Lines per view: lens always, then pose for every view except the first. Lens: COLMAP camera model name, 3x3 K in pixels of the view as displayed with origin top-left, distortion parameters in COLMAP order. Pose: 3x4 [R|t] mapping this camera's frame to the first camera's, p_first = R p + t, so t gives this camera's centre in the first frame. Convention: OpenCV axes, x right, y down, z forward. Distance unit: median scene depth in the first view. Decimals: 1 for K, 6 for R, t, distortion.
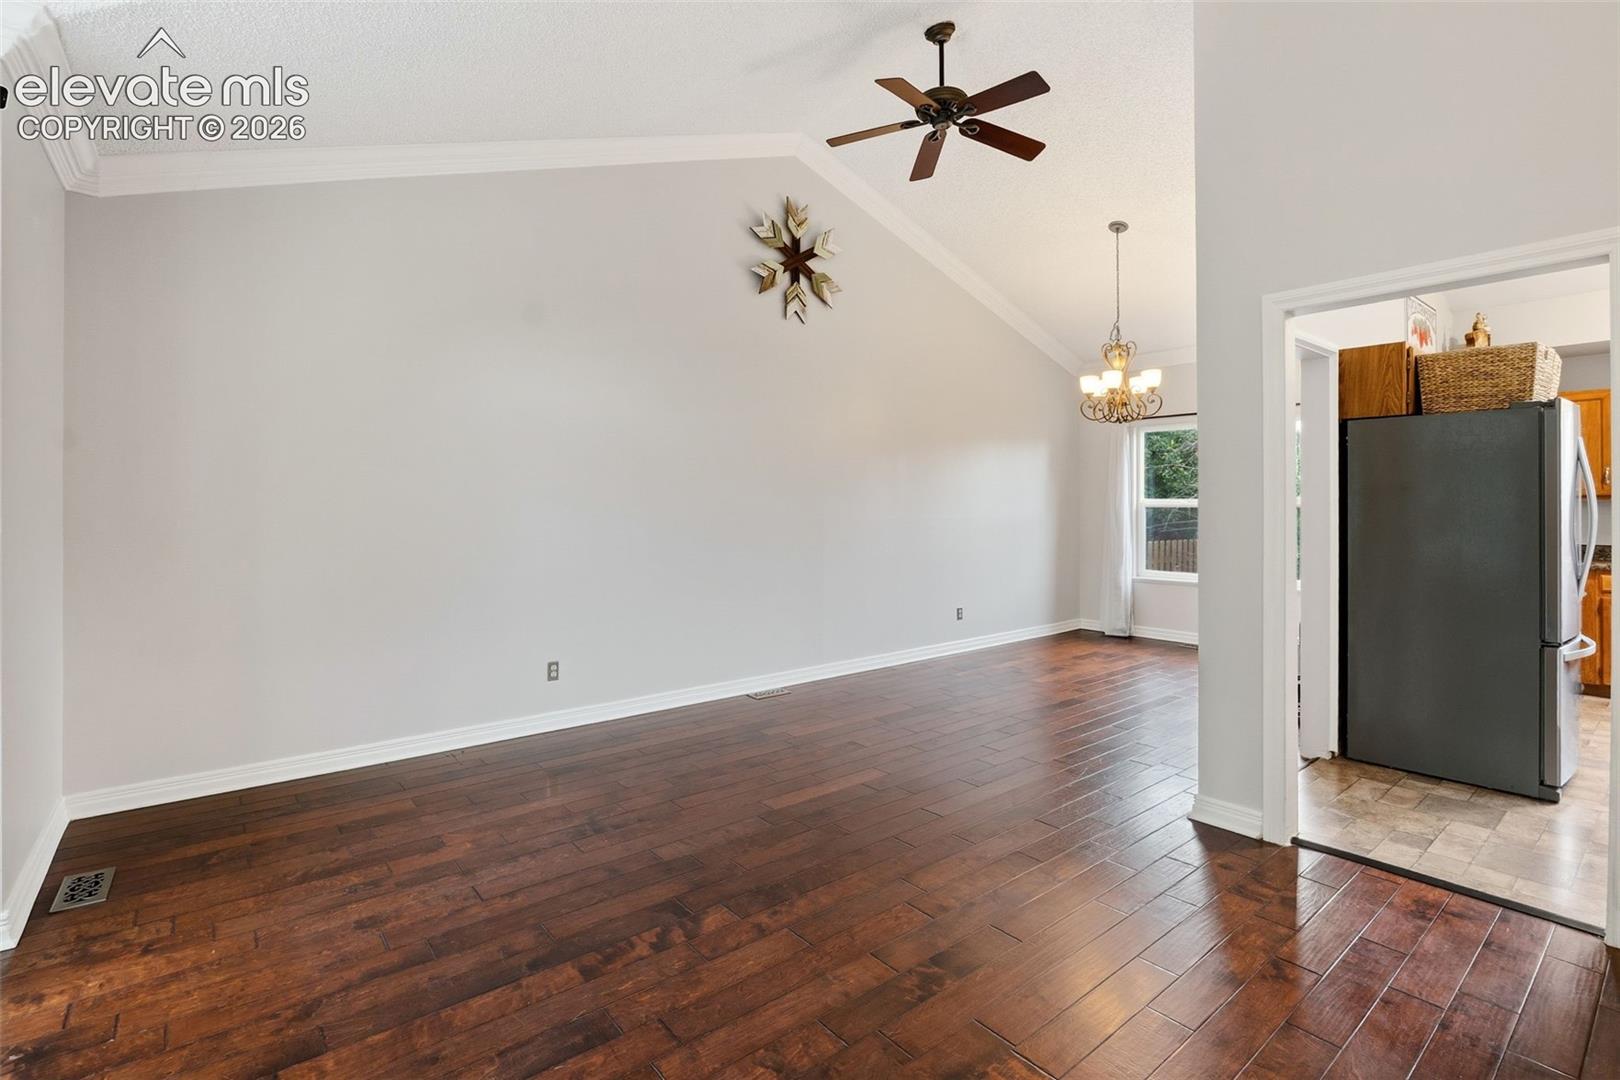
lens RADIAL K [[749.6, 0, 807.7], [0, 749.6, 516.6], [0, 0, 1]] dist [-0.012537, -0.000196]
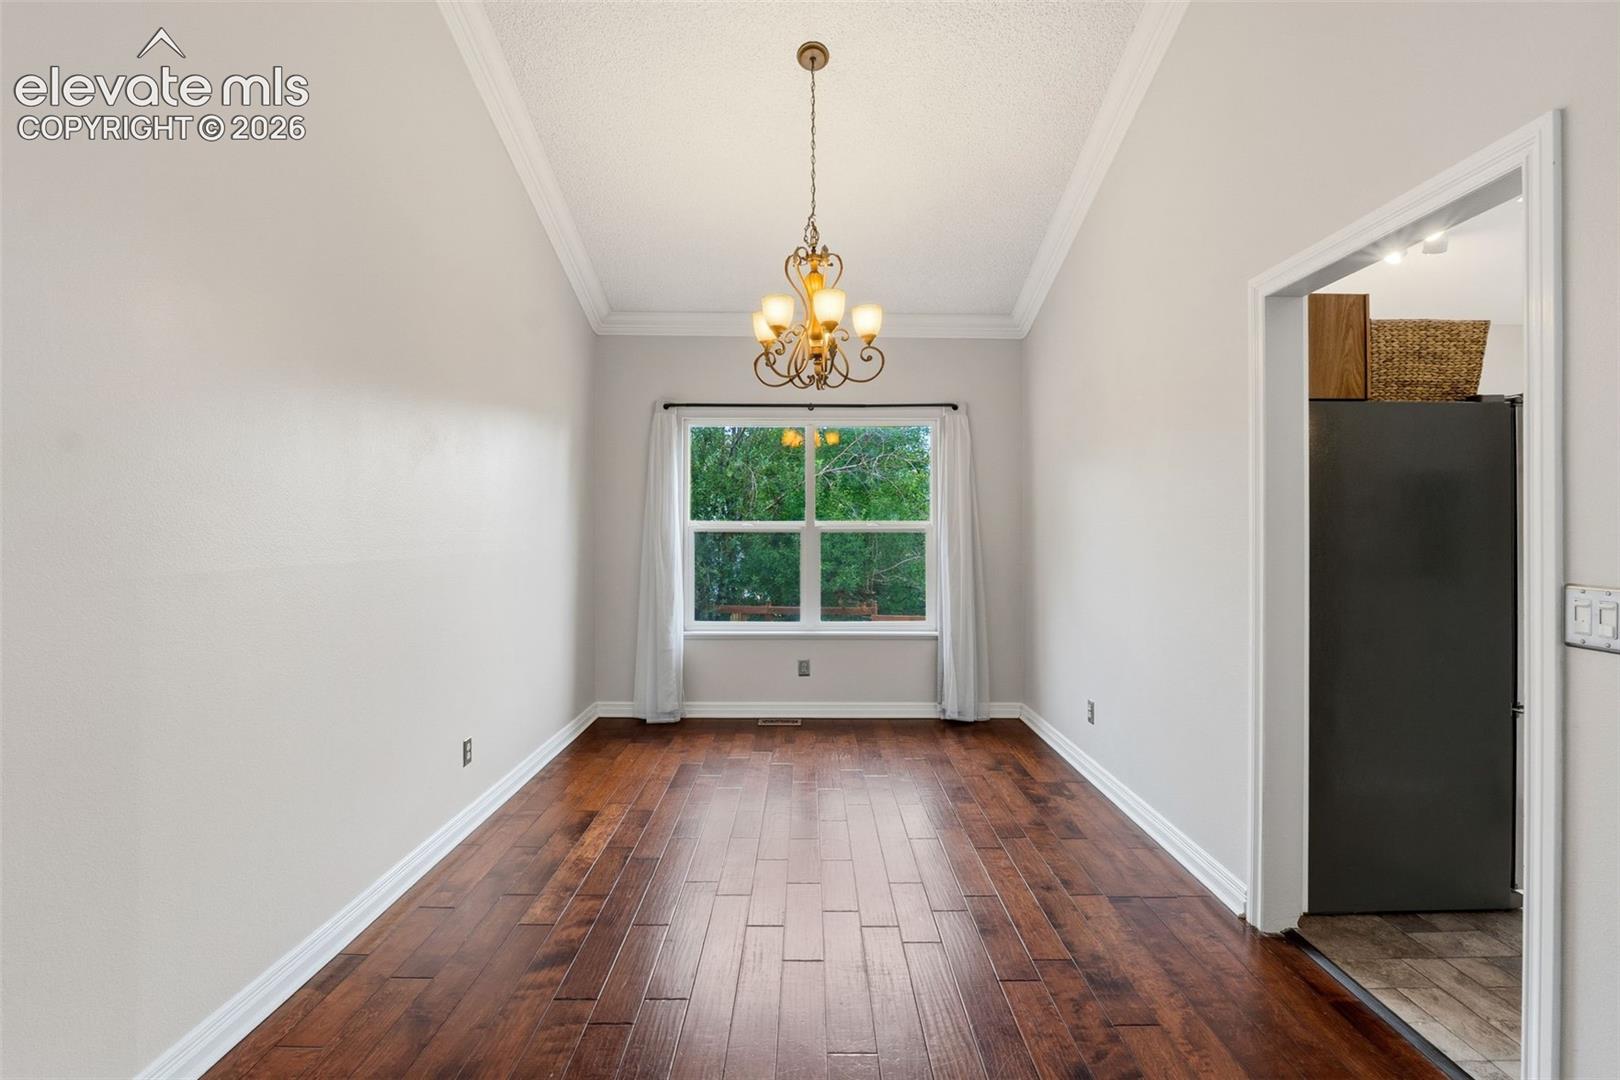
lens RADIAL K [[769.6, 0, 810.0], [0, 769.6, 540.0], [0, 0, 1]] dist [-0.001674, 0.000014]
pose [[0.637425, -0.000804, 0.770512, -0.052778], [0.004443, 0.999987, -0.002632, -0.004152], [-0.770500, 0.005102, 0.637420, 0.616099]]
